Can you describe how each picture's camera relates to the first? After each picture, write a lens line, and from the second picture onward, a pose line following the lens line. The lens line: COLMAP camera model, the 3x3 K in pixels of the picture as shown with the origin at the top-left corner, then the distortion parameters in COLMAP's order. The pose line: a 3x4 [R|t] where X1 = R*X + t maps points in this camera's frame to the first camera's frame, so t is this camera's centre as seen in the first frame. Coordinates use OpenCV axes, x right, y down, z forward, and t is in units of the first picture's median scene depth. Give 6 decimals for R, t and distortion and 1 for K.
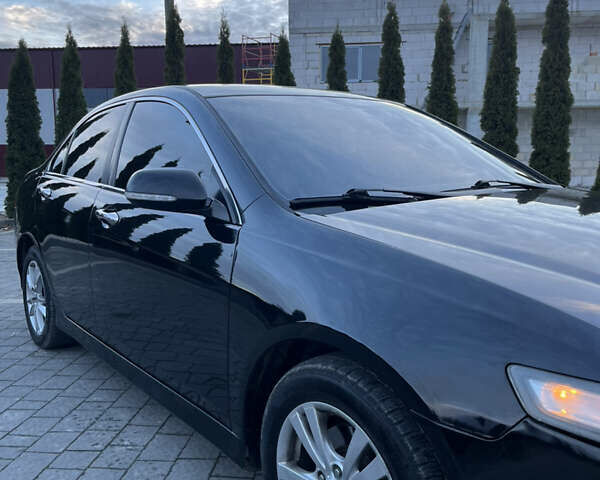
lens RADIAL K [[604.1, 0, 298.1], [0, 604.1, 238.6], [0, 0, 1]] dist [0.032438, 0.000000]
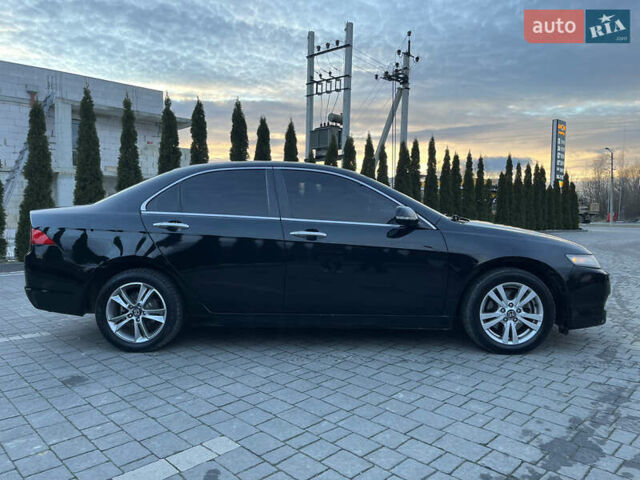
lens RADIAL K [[480.0, 0, 321.2], [0, 480.0, 238.6], [0, 0, 1]] dist [0.001357, -0.007828]
pose [[0.622285, -0.029108, 0.782249, -0.975572], [0.095637, 0.994649, -0.039069, 0.022426], [-0.776926, 0.099124, 0.621739, 0.084332]]
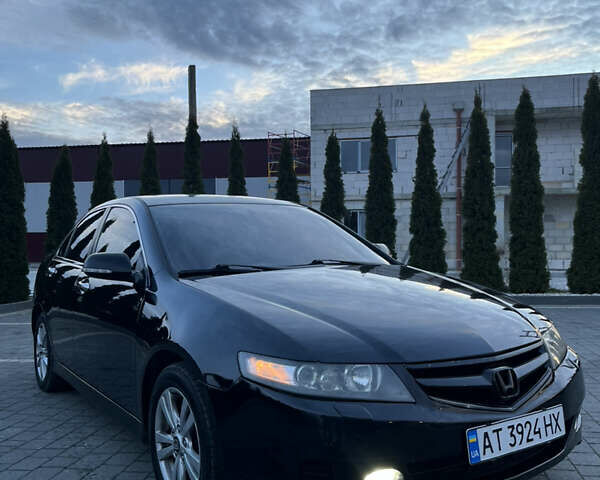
lens RADIAL K [[604.1, 0, 305.2], [0, 604.1, 240.0], [0, 0, 1]] dist [0.032438, 0.000000]
pose [[0.998525, -0.005593, -0.054005, 0.209199], [-0.001827, 0.990655, -0.136379, 0.036848], [0.054263, 0.136276, 0.989184, -0.302138]]
